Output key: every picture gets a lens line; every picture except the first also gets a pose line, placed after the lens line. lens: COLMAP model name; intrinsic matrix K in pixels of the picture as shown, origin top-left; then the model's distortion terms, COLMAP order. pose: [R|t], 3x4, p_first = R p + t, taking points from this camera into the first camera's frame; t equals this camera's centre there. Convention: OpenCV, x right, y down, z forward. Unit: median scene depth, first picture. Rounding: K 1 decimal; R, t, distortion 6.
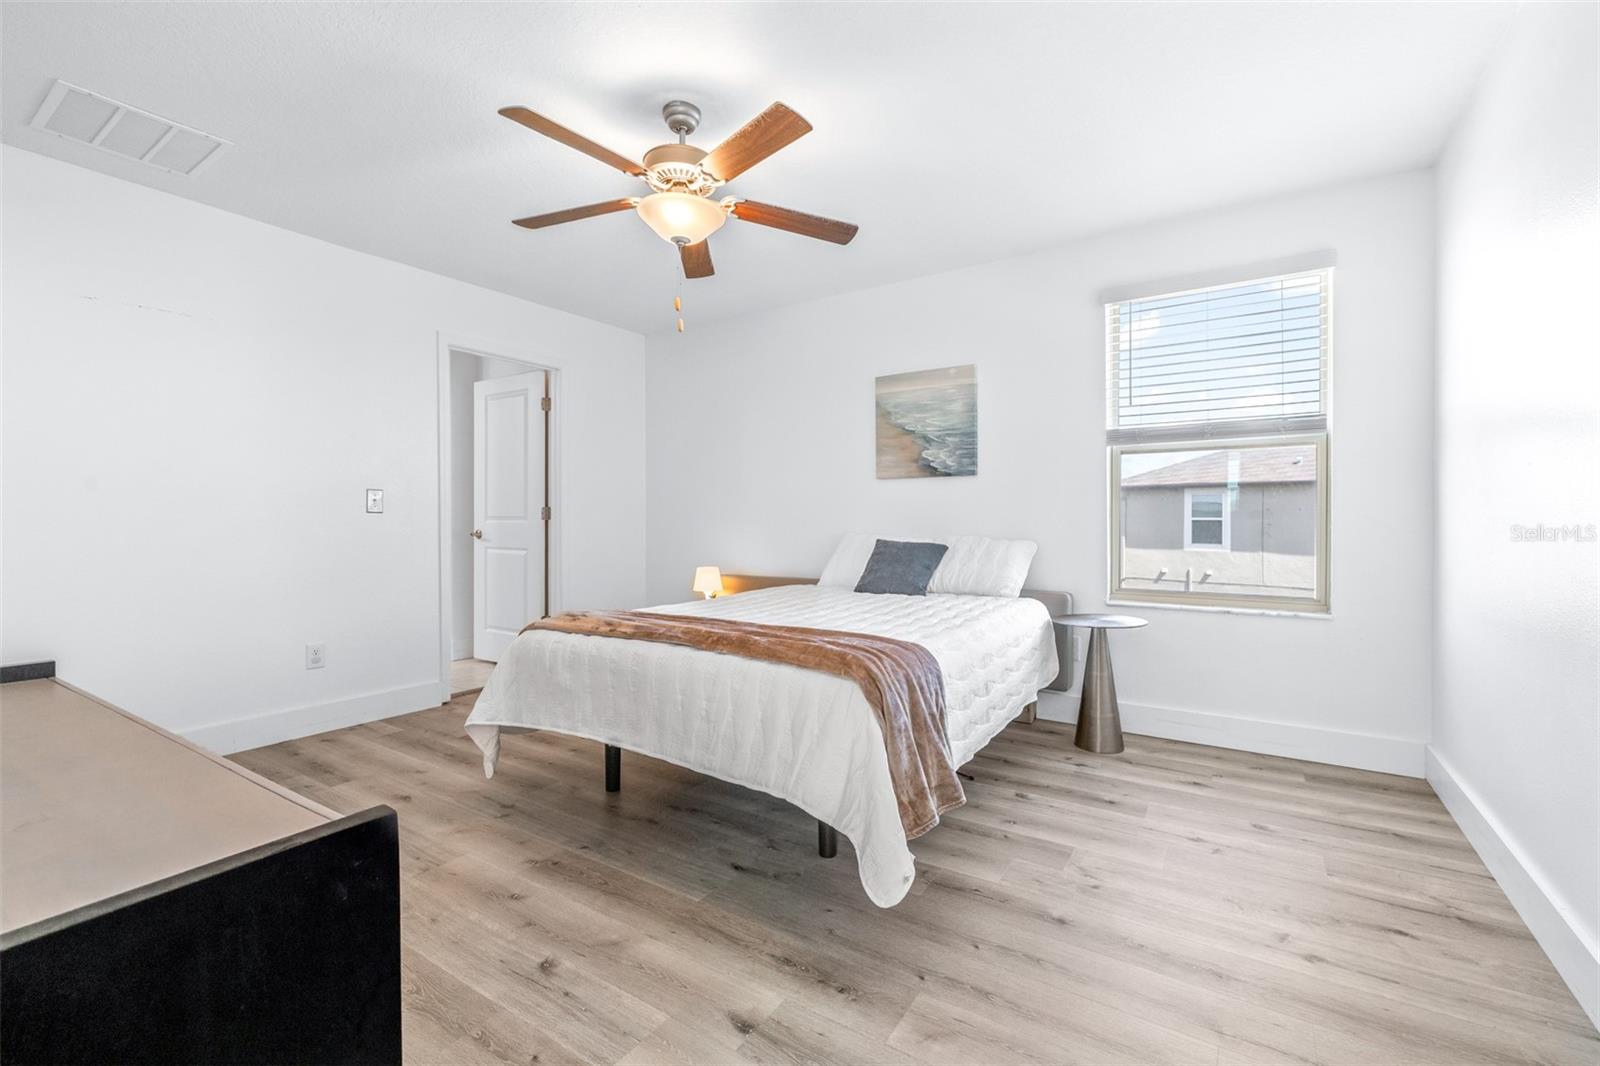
lens RADIAL K [[680.1, 0, 799.3], [0, 680.1, 527.6], [0, 0, 1]] dist [0.000653, -0.000069]
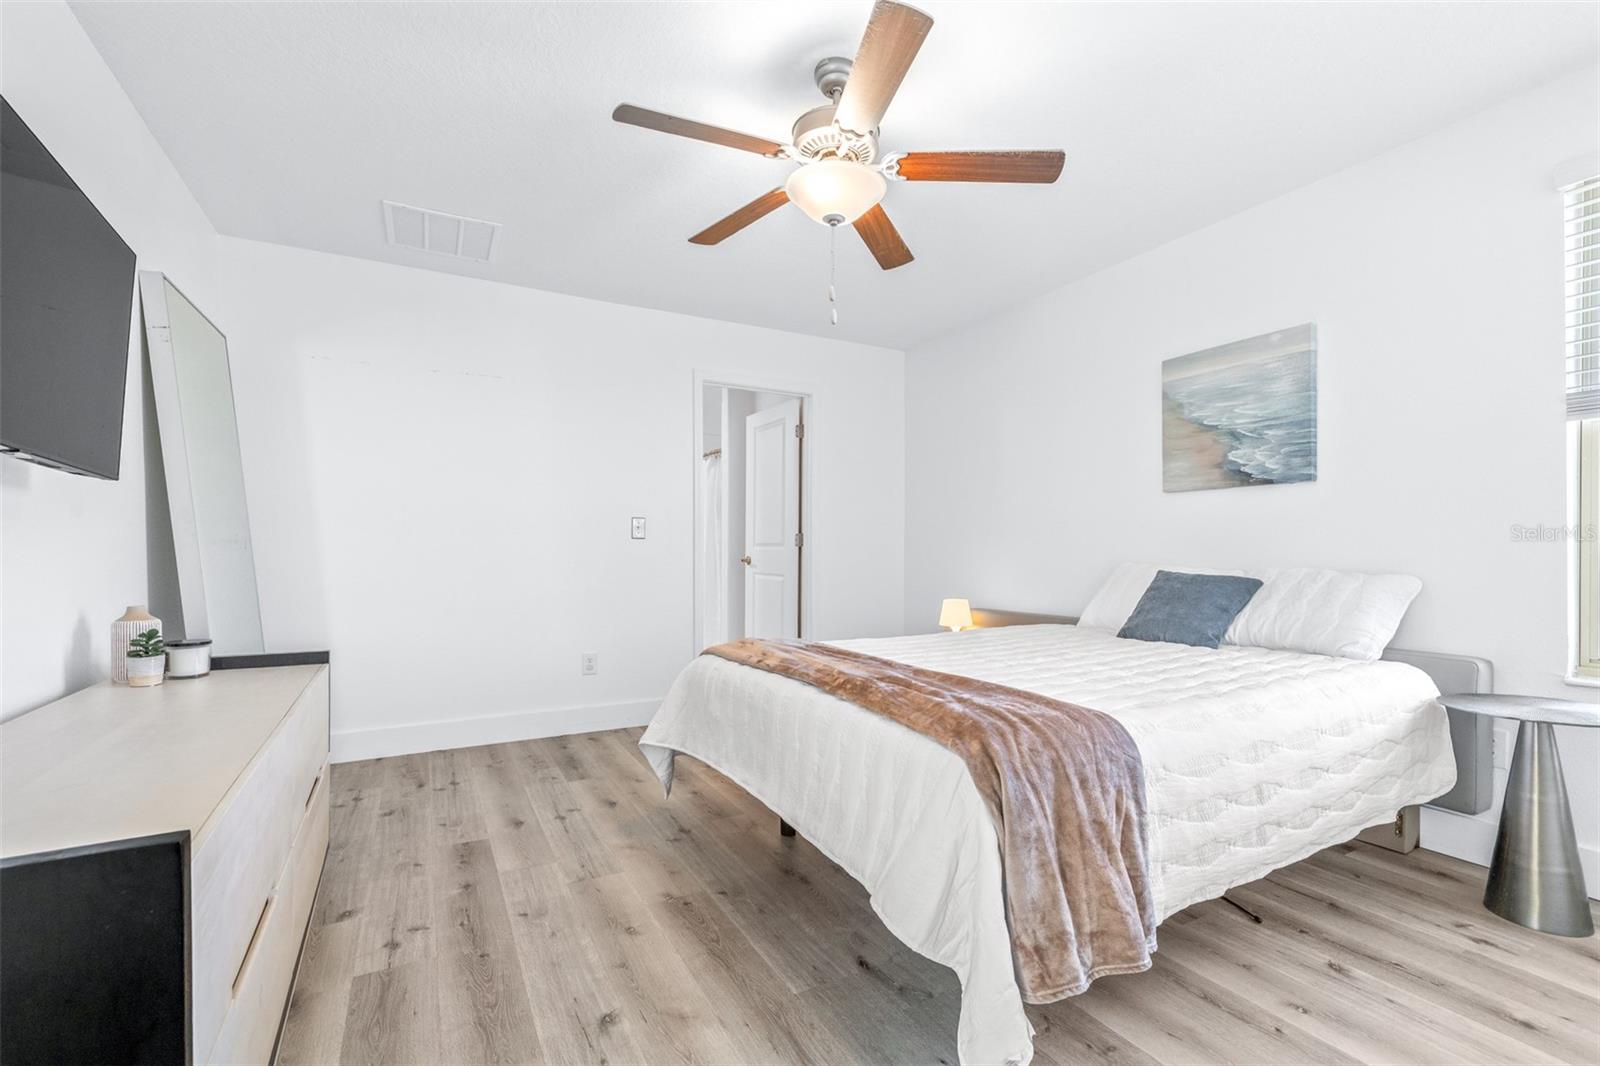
lens RADIAL K [[689.0, 0, 793.2], [0, 689.0, 555.5], [0, 0, 1]] dist [0.001719, 0.000209]
pose [[0.883022, 0.006067, -0.469293, 0.155102], [-0.008717, 0.999956, -0.003474, 0.009023], [0.469251, 0.007159, 0.883036, 0.157671]]
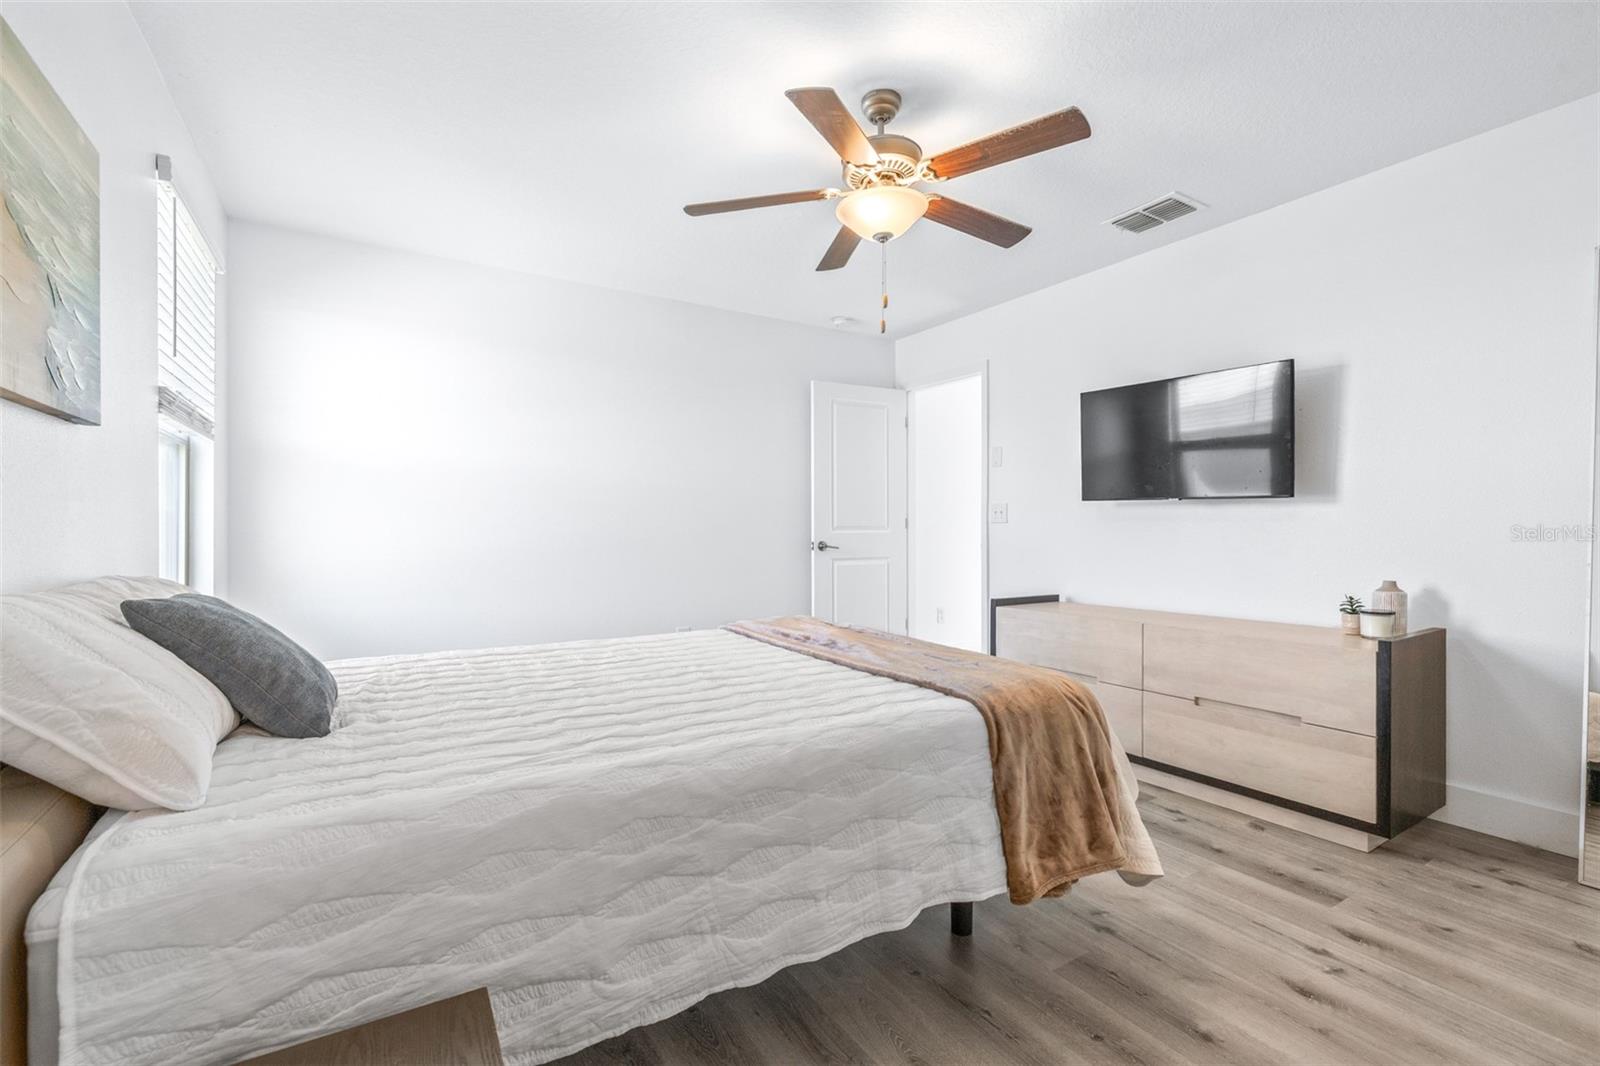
lens RADIAL K [[685.9, 0, 802.2], [0, 685.9, 525.3], [0, 0, 1]] dist [0.000408, -0.000156]
pose [[-0.909017, 0.004008, 0.416740, -0.378447], [0.007015, 0.999959, 0.005686, -0.020740], [-0.416701, 0.008092, -0.909008, 1.533275]]
